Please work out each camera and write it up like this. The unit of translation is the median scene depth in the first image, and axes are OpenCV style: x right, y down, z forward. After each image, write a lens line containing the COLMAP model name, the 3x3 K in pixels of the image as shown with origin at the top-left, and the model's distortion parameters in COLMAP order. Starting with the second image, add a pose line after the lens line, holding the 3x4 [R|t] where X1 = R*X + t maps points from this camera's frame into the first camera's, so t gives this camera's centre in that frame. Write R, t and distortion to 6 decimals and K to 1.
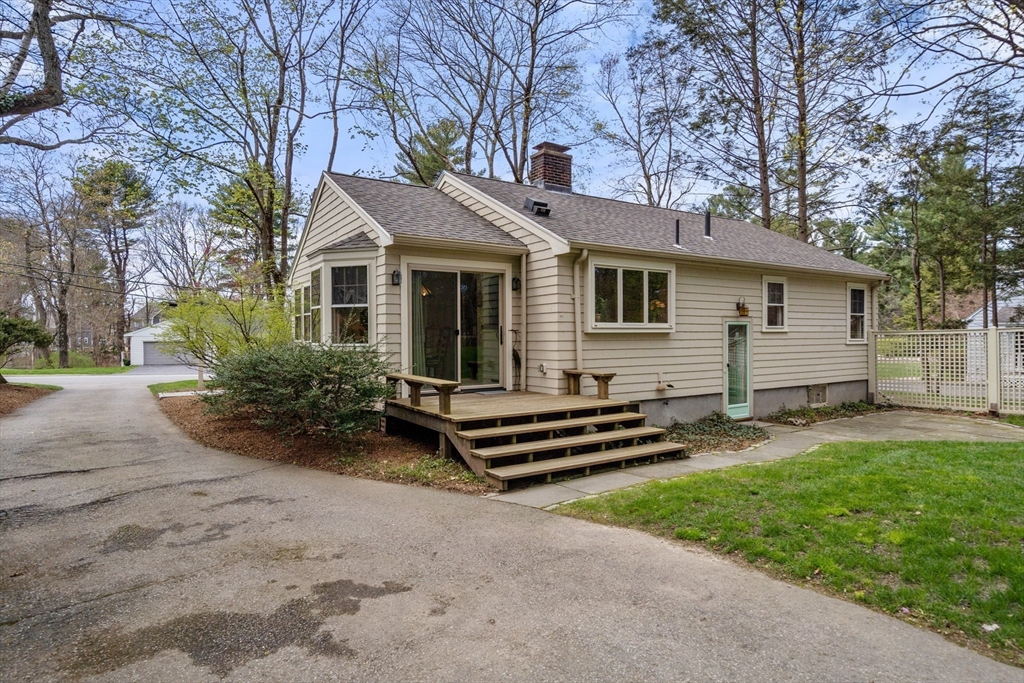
lens RADIAL K [[554.6, 0, 512.0], [0, 554.6, 341.5], [0, 0, 1]] dist [0.004137, 0.000420]
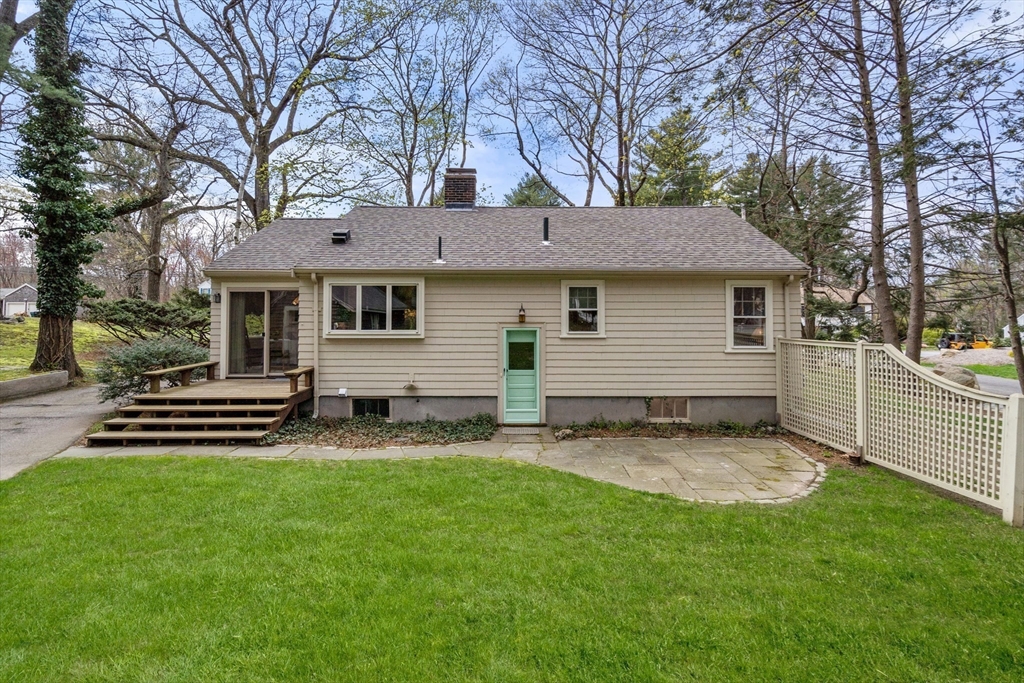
lens RADIAL K [[508.5, 0, 513.1], [0, 508.5, 297.9], [0, 0, 1]] dist [-0.001007, -0.000162]
pose [[0.846712, -0.007743, -0.531995, 0.989830], [-0.011914, 0.999367, -0.033508, -0.064993], [0.531918, 0.034710, 0.846084, 0.218937]]
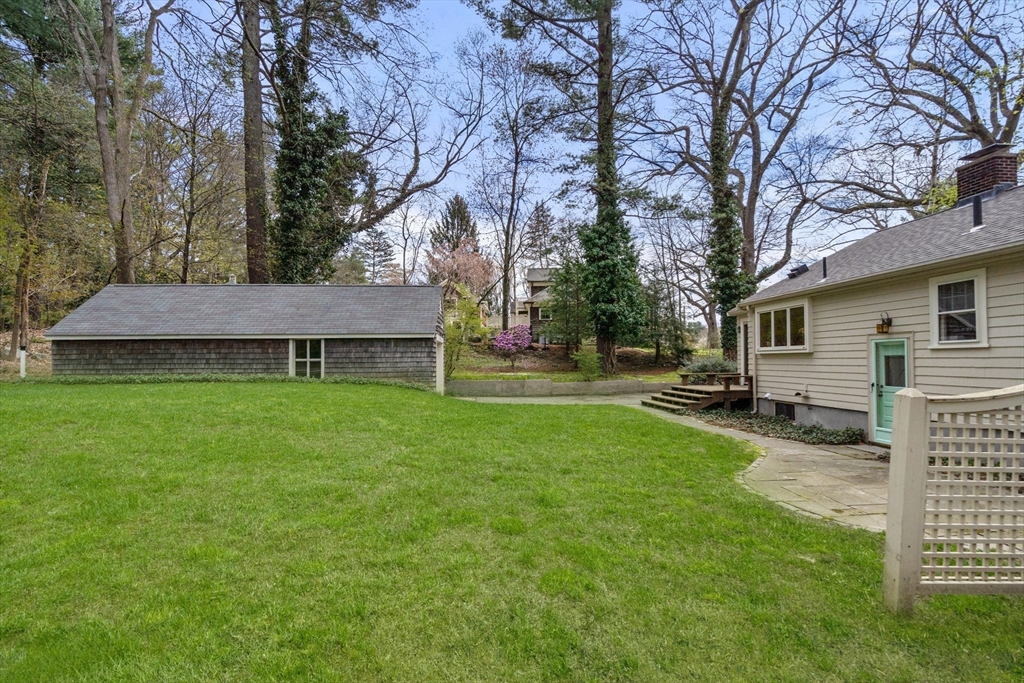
lens RADIAL K [[468.0, 0, 512.3], [0, 468.0, 353.9], [0, 0, 1]] dist [-0.000032, 0.000076]
pose [[-0.474137, -0.005618, -0.880433, 1.530446], [-0.004517, 0.999982, -0.003949, -0.005490], [0.880439, 0.002104, -0.474154, 0.904600]]
